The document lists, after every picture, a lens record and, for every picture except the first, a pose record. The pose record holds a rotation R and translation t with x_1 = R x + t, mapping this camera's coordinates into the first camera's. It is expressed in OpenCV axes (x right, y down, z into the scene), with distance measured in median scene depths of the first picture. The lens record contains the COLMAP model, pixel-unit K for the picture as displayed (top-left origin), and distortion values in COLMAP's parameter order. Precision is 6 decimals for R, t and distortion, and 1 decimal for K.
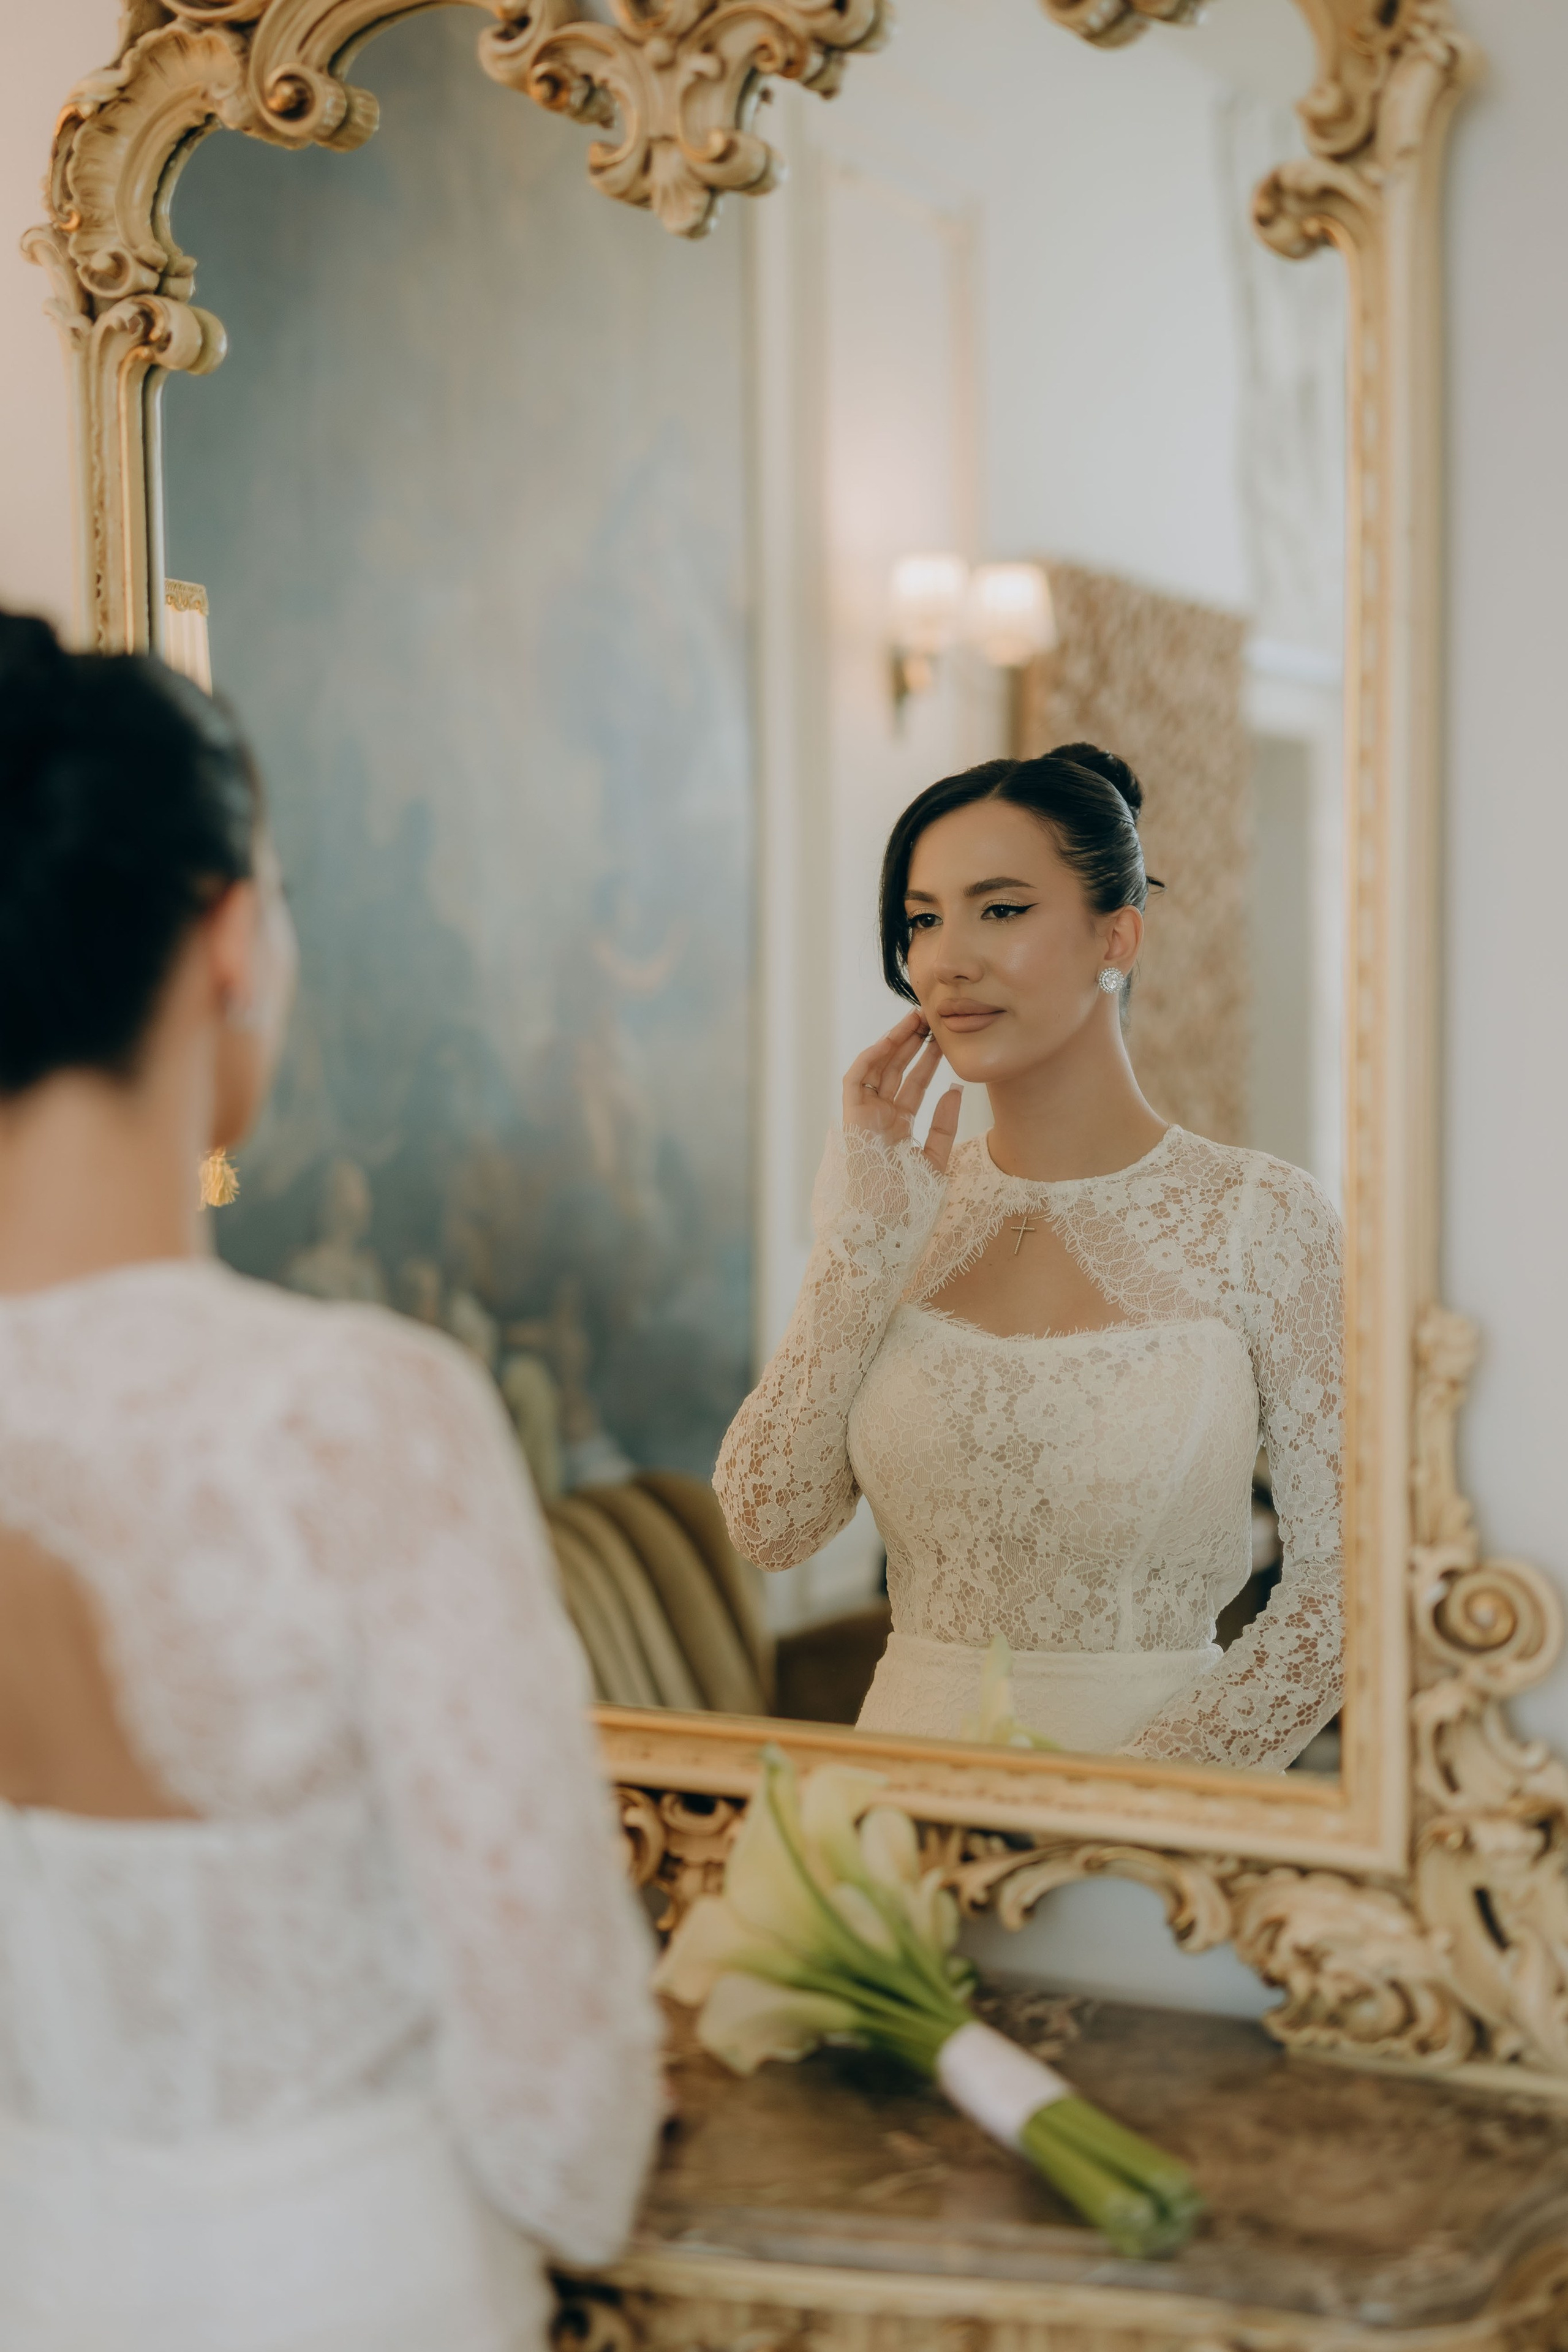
lens RADIAL K [[3430.5, 0, 773.3], [0, 3430.5, 1158.4], [0, 0, 1]] dist [0.055769, 0.000000]
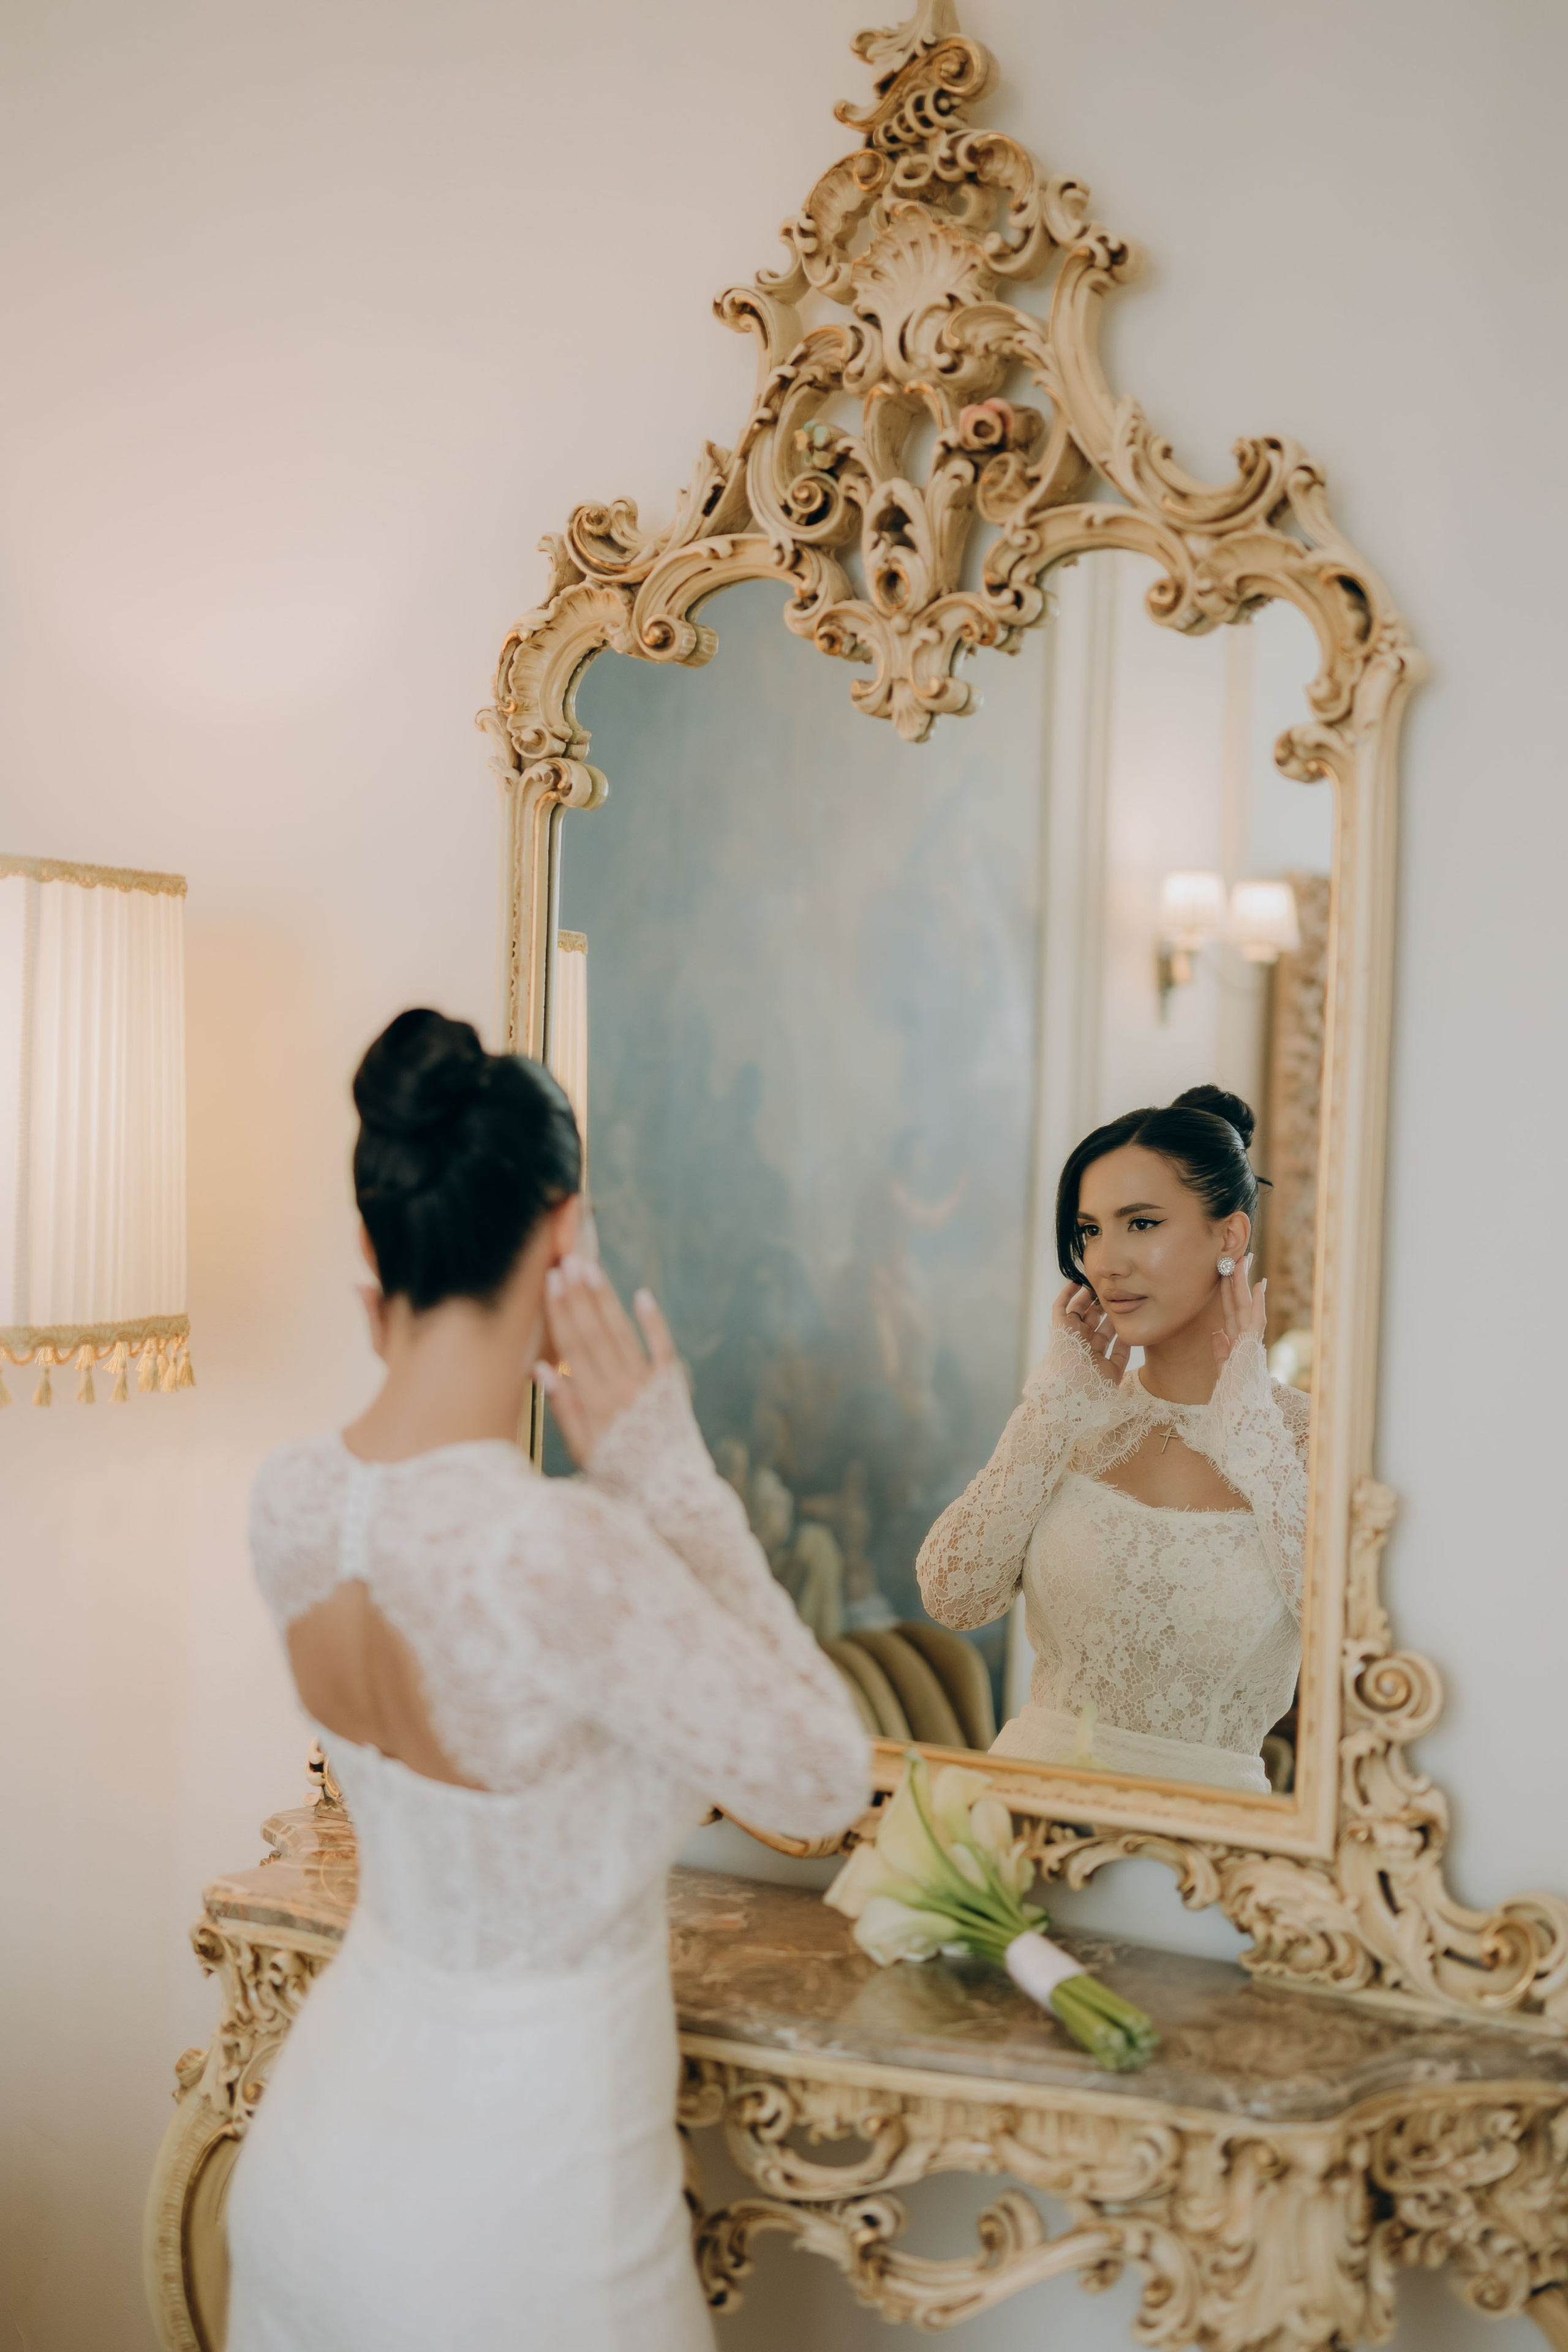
lens RADIAL K [[3430.5, 0, 785.6], [0, 3430.5, 1188.8], [0, 0, 1]] dist [0.055769, 0.000000]
pose [[0.993769, 0.044498, -0.102192, 0.076716], [-0.049955, 0.997424, -0.051468, 0.005716], [0.099639, 0.056252, 0.993432, -0.456330]]
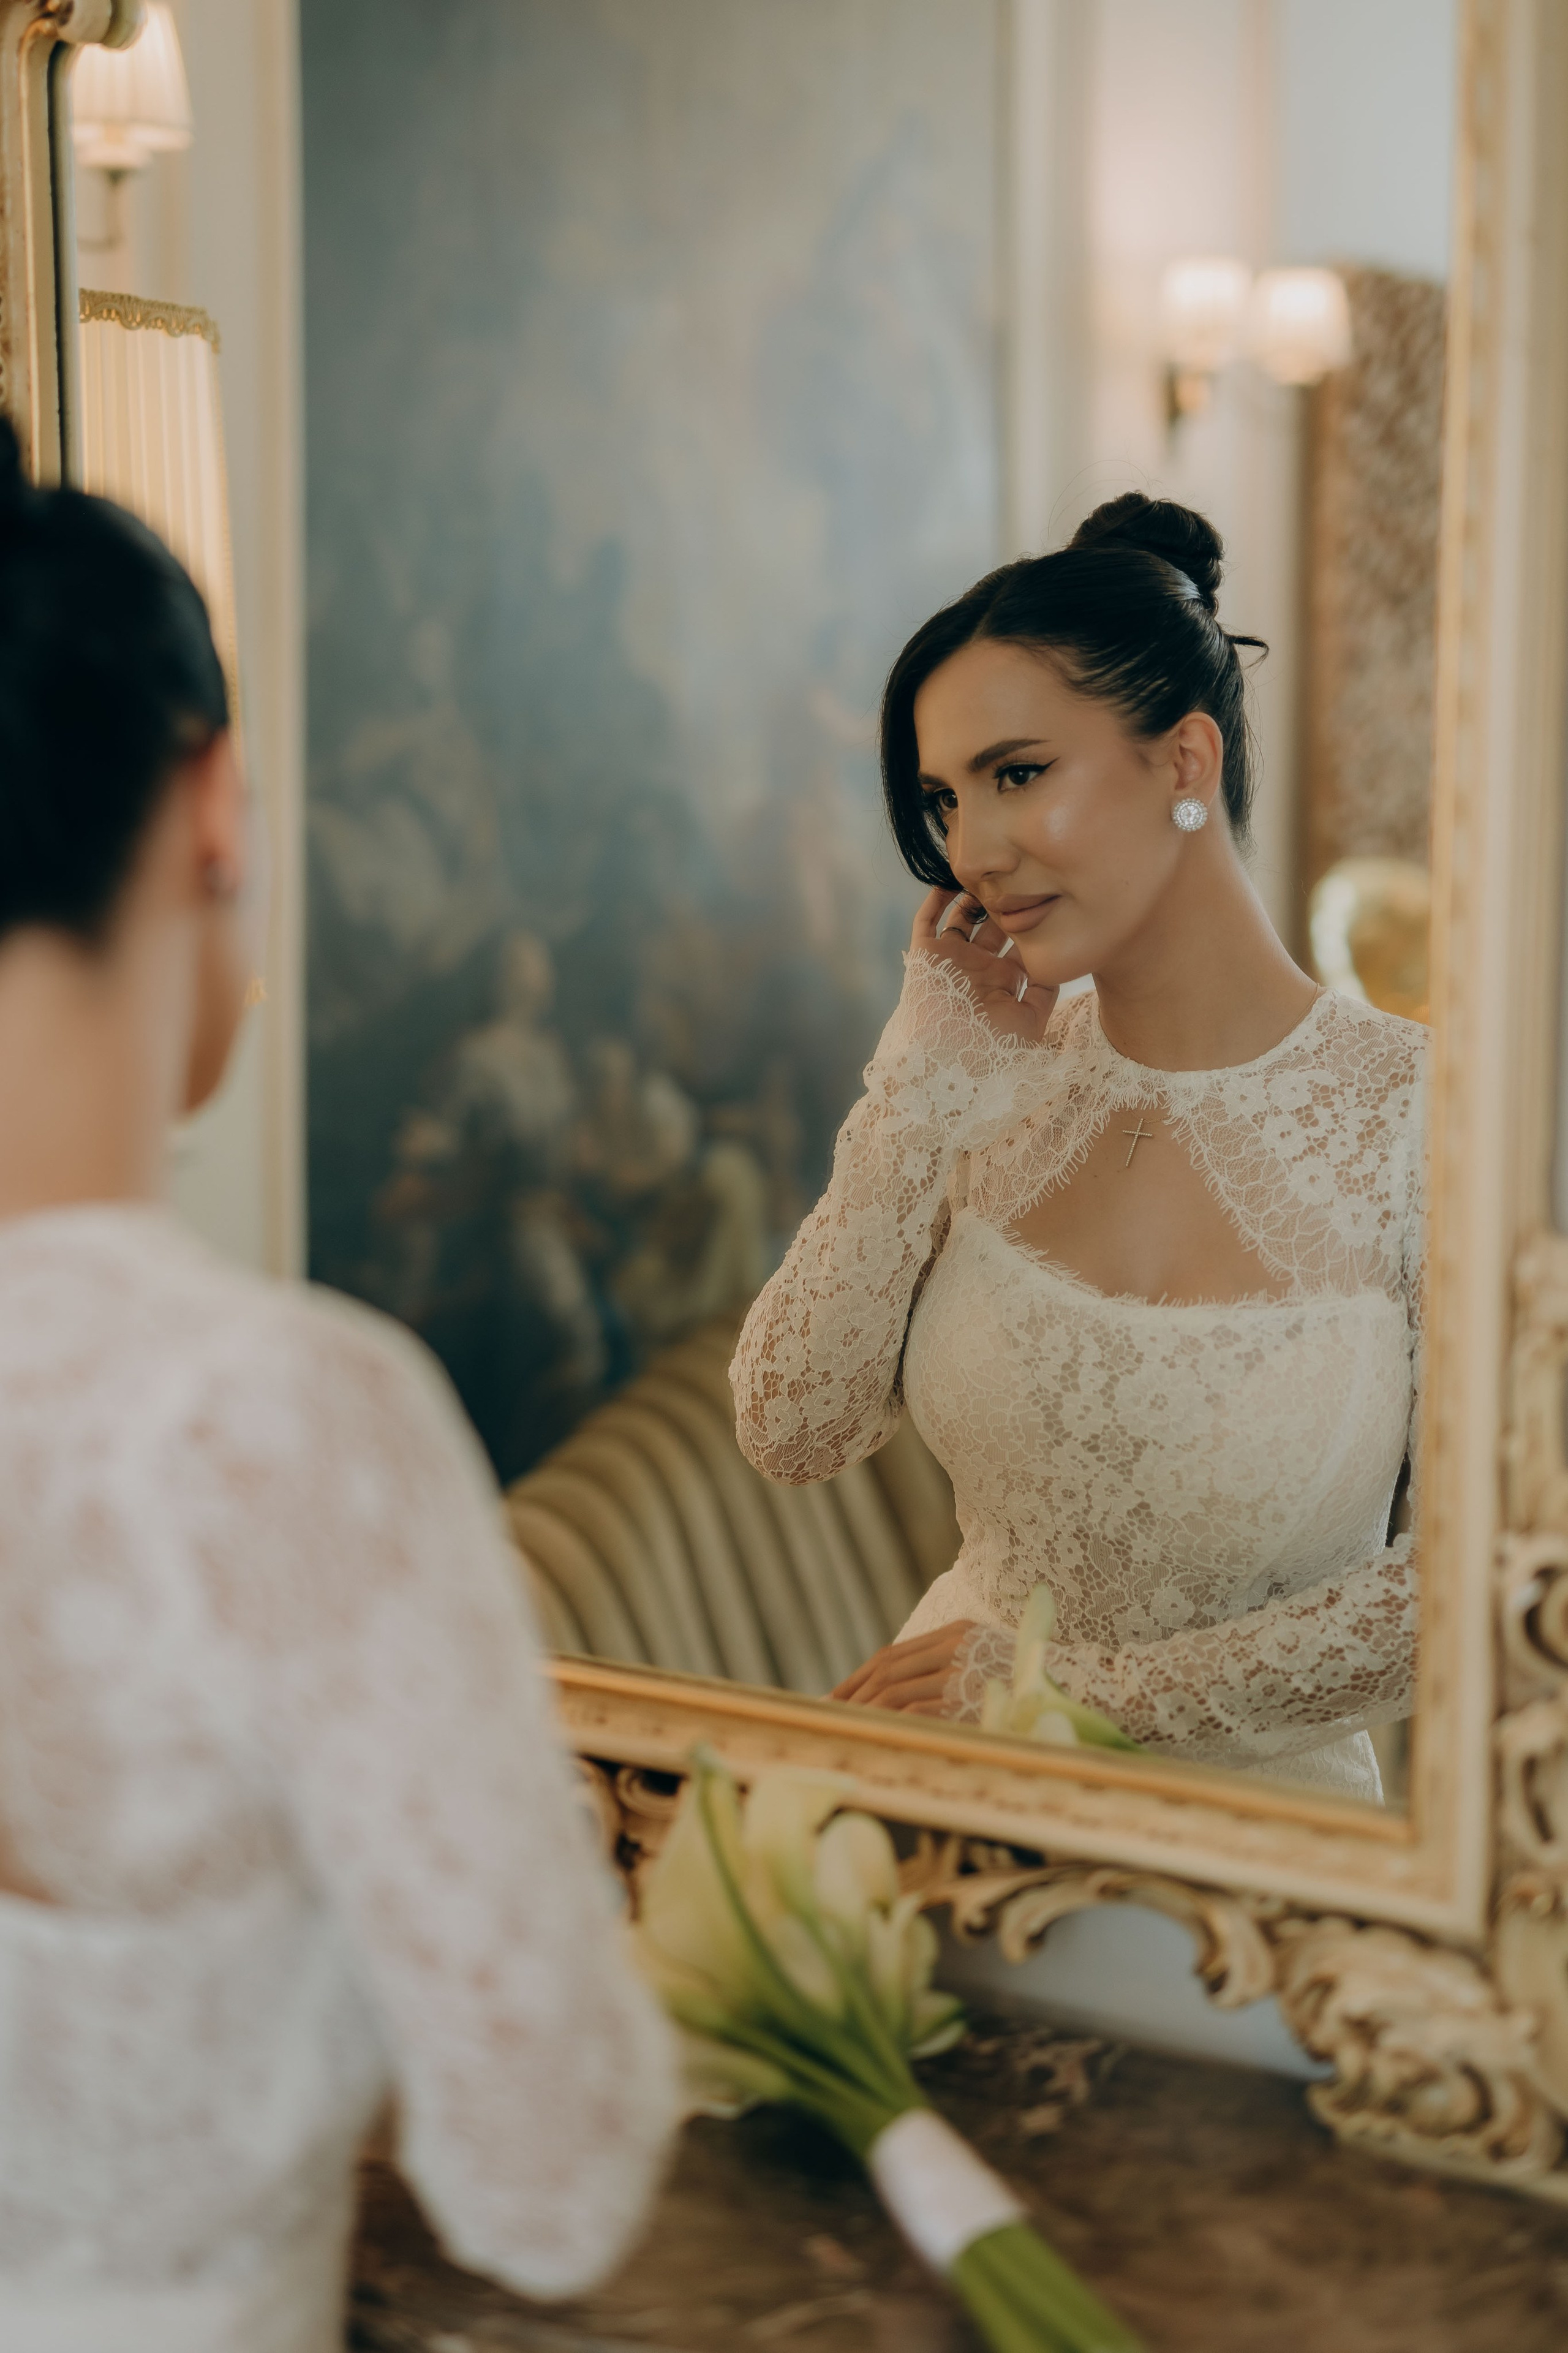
lens RADIAL K [[3431.7, 0, 782.5], [0, 3431.7, 1102.9], [0, 0, 1]] dist [0.055769, 0.000000]
pose [[0.993427, 0.021282, -0.112474, 0.100527], [-0.013743, 0.997632, 0.067387, -0.035033], [0.113642, -0.065398, 0.991367, 0.185643]]
